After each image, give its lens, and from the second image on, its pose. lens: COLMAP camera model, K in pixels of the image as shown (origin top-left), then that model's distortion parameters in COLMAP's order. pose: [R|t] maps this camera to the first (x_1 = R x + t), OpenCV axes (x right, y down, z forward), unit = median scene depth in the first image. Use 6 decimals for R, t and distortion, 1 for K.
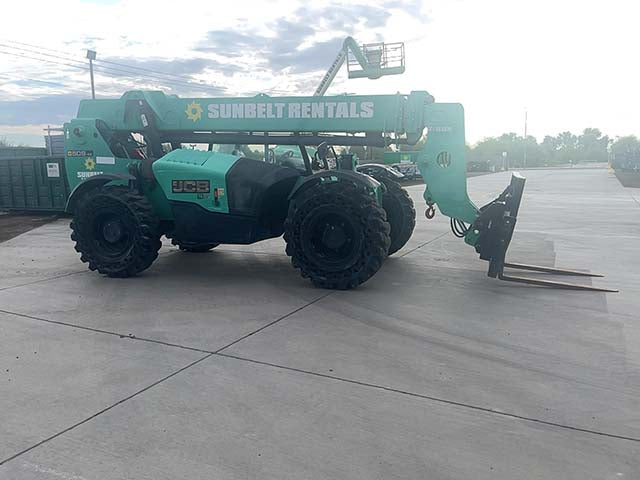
lens RADIAL K [[511.0, 0, 319.3], [0, 511.0, 241.5], [0, 0, 1]] dist [0.054518, -0.074713]
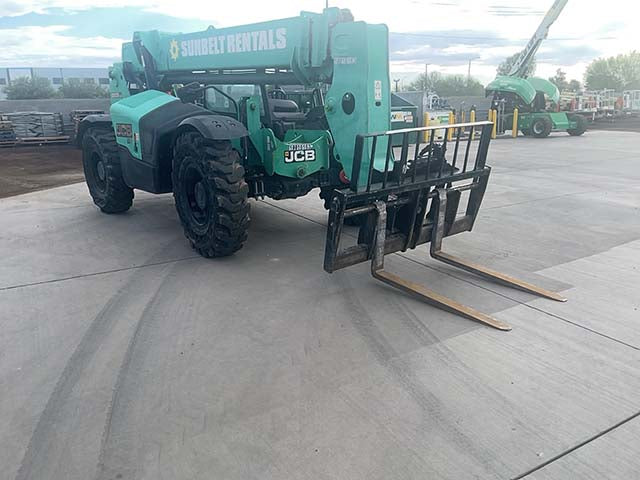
lens RADIAL K [[511.0, 0, 320.4], [0, 511.0, 238.1], [0, 0, 1]] dist [0.054518, -0.074713]
pose [[0.840916, 0.138133, -0.523239, 0.629854], [-0.075525, 0.987368, 0.139282, -0.069788], [0.535869, -0.077607, 0.840727, 0.354135]]
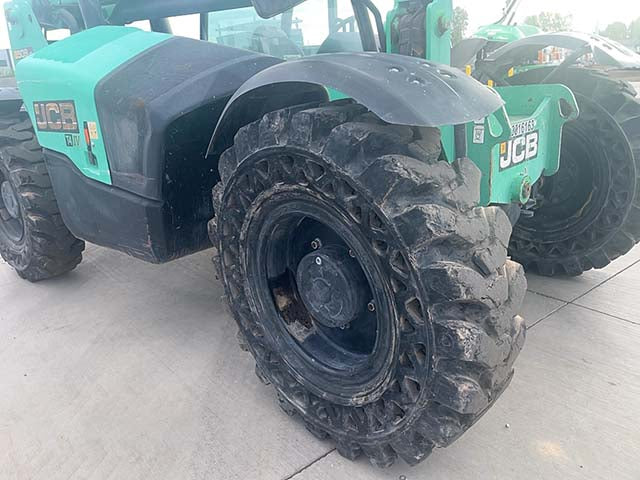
lens RADIAL K [[511.0, 0, 317.4], [0, 511.0, 237.0], [0, 0, 1]] dist [0.054518, -0.074713]
pose [[0.909471, 0.081242, -0.407752, 0.137370], [-0.004867, 0.982736, 0.184949, -0.089942], [0.415738, -0.166221, 0.894166, 0.697206]]
